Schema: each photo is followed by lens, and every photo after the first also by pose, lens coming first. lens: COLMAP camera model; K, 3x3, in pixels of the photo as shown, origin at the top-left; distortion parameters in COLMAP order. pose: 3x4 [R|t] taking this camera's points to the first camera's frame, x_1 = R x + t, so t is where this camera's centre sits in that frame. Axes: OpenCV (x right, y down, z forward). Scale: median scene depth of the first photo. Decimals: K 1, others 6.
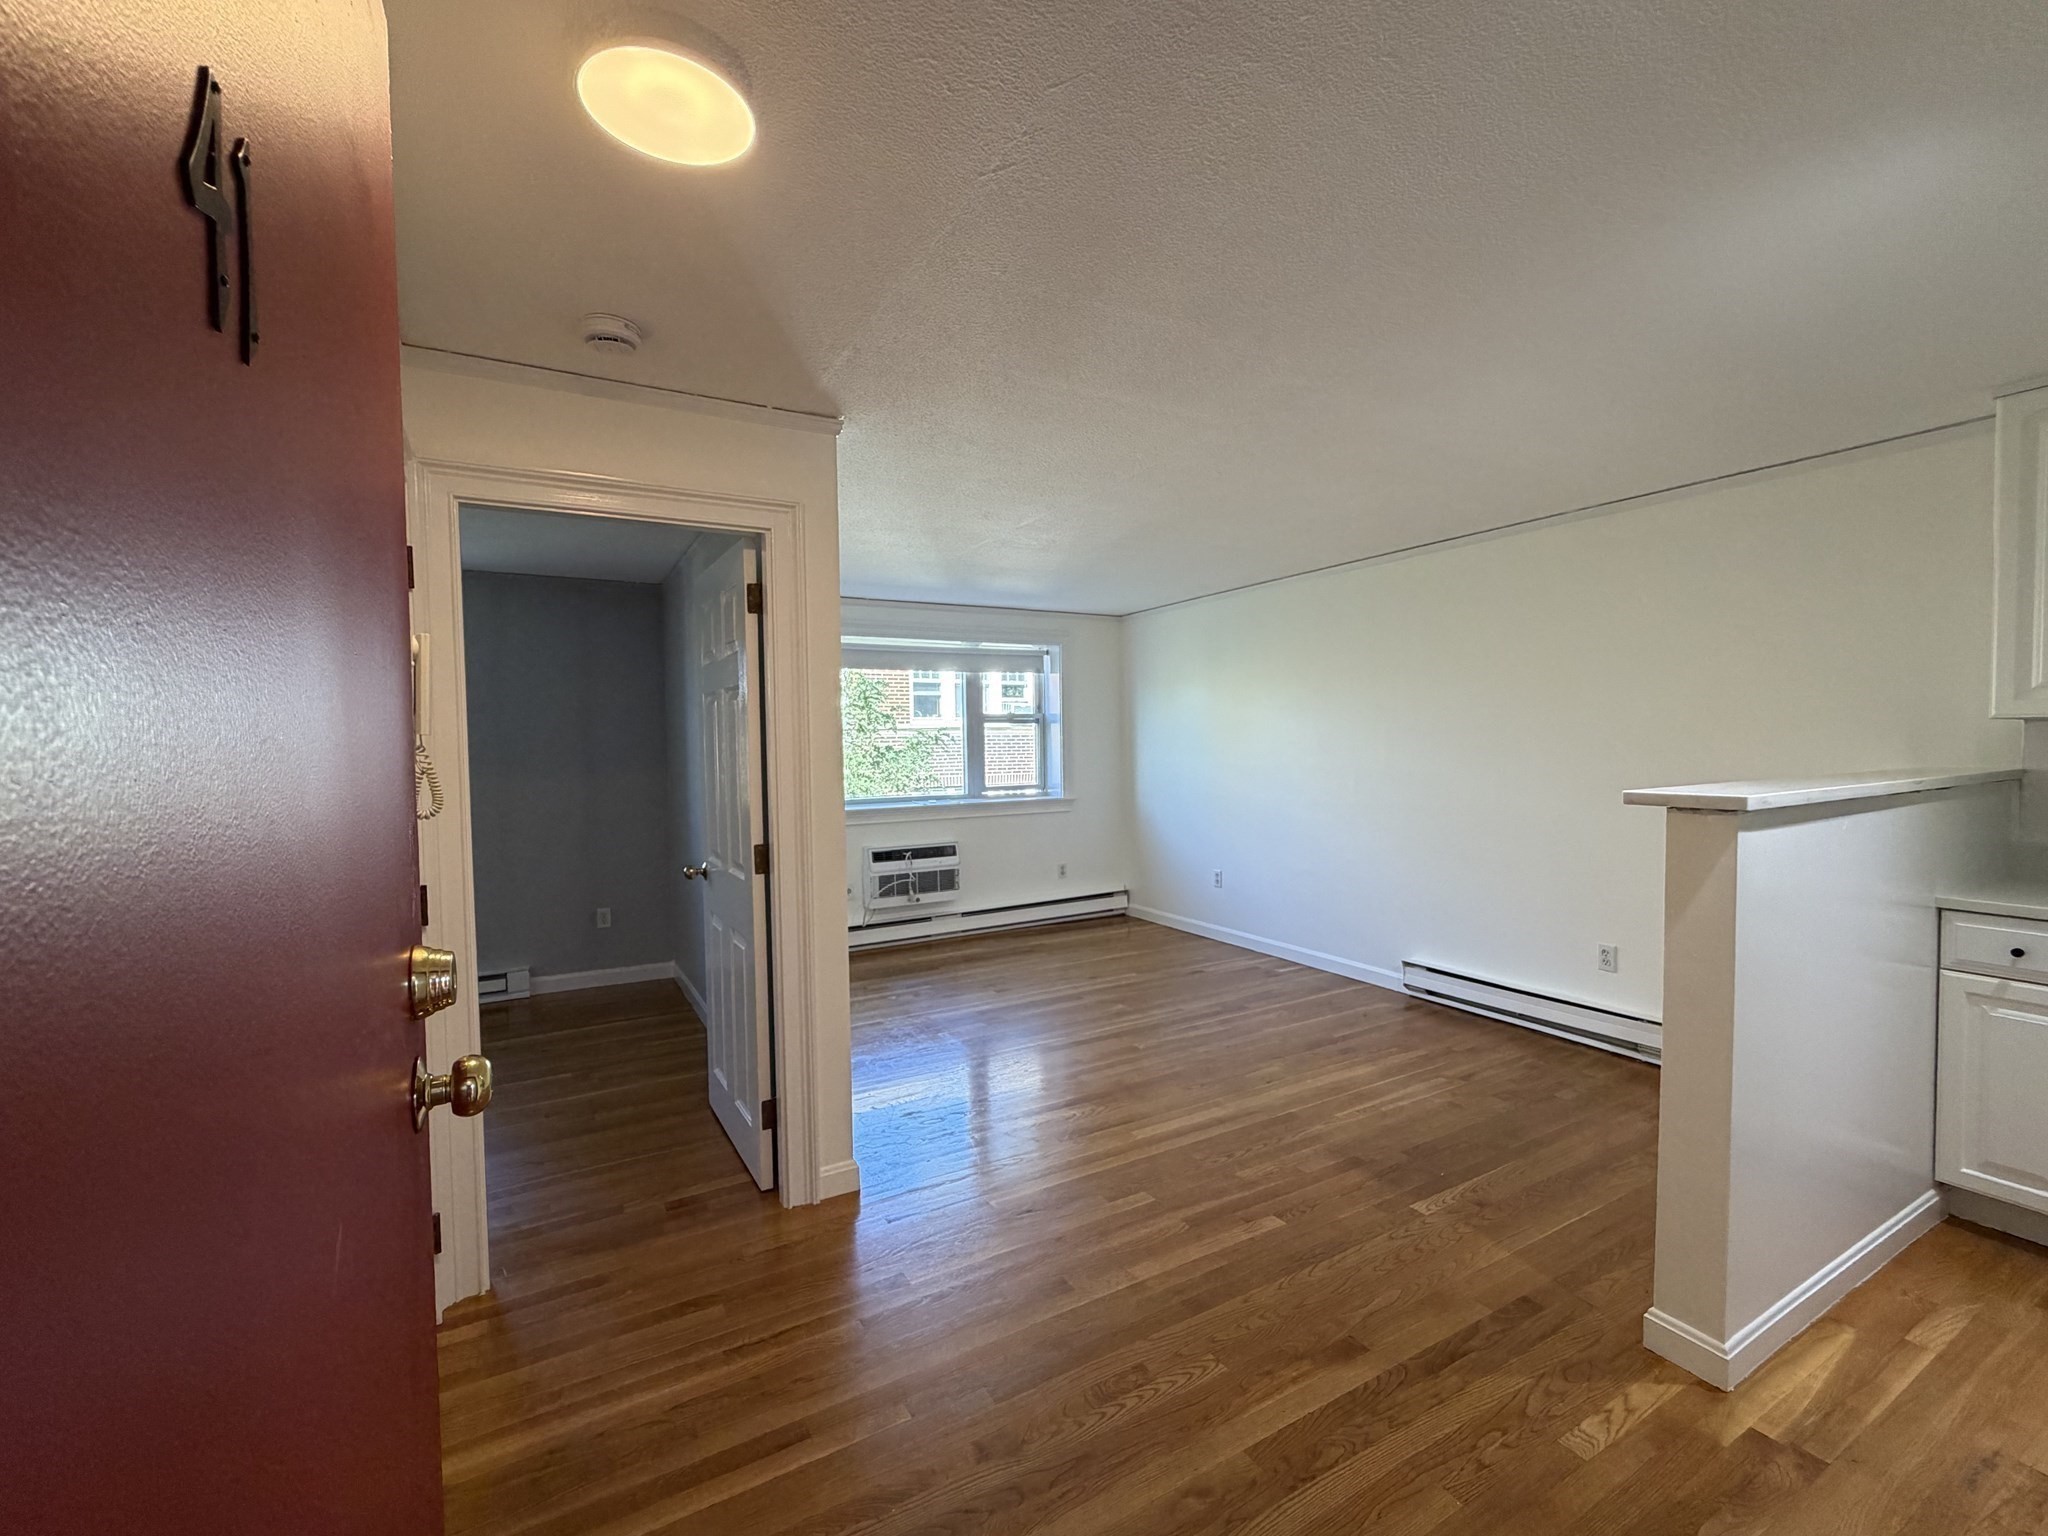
lens RADIAL K [[864.0, 0, 1024.7], [0, 864.0, 771.8], [0, 0, 1]] dist [0.002538, 0.000095]
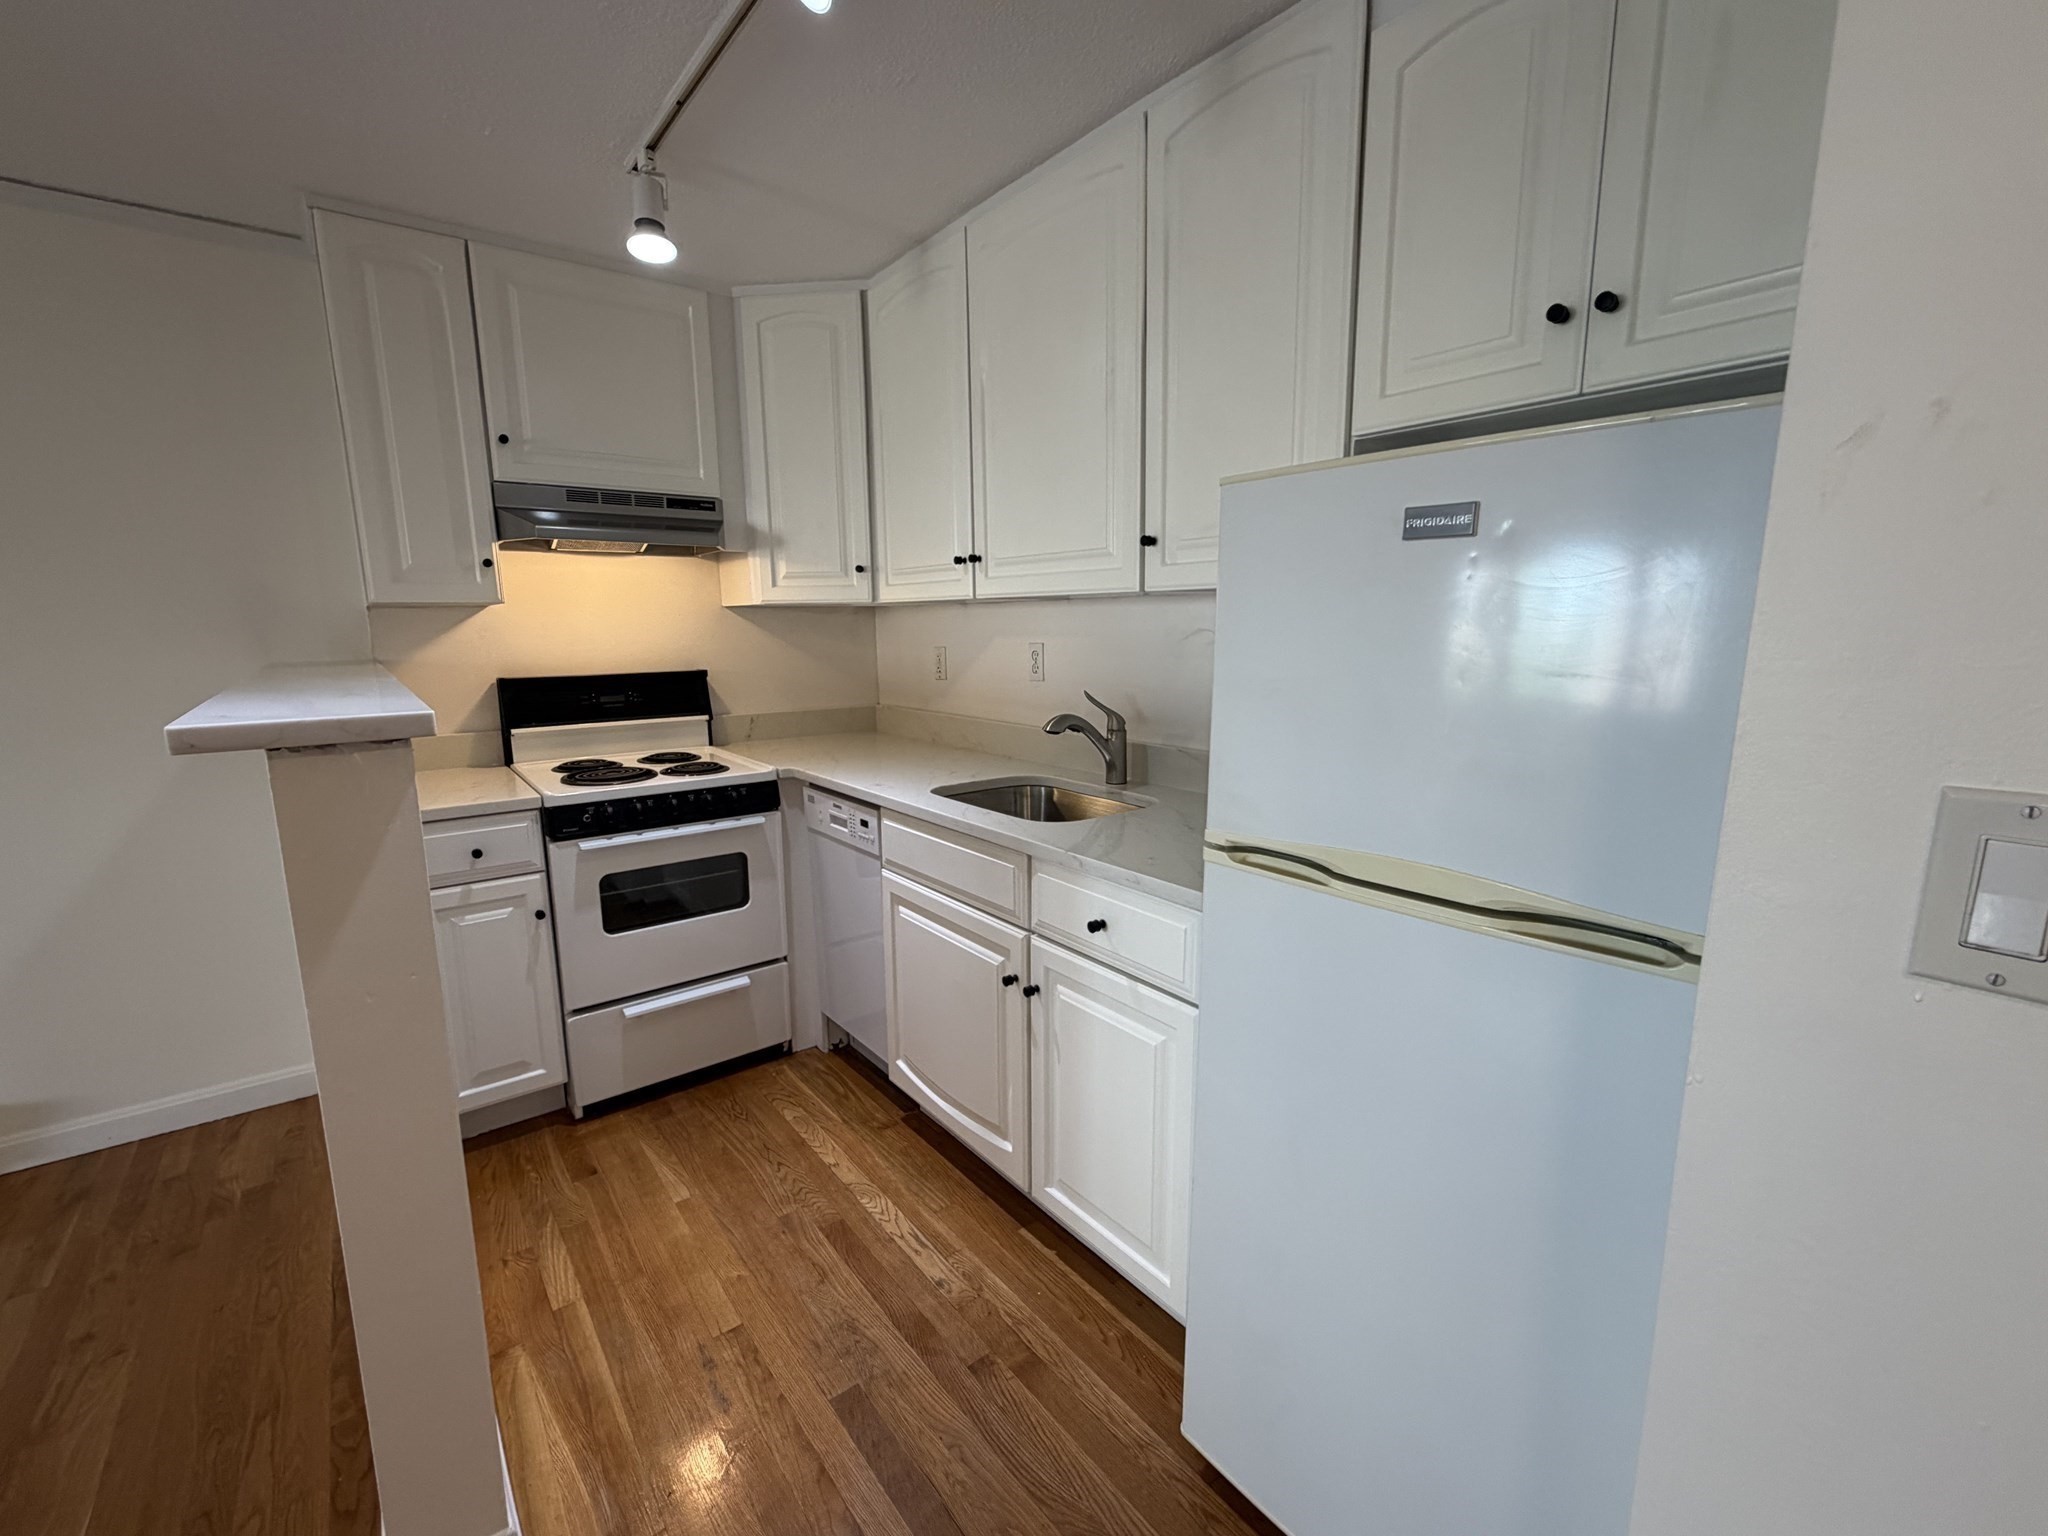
lens RADIAL K [[864.0, 0, 1024.7], [0, 864.0, 771.8], [0, 0, 1]] dist [0.002538, 0.000095]
pose [[-0.147315, -0.157587, 0.976455, 0.070331], [0.047128, 0.984987, 0.166074, -0.003810], [-0.987966, 0.070483, -0.137677, 0.251784]]
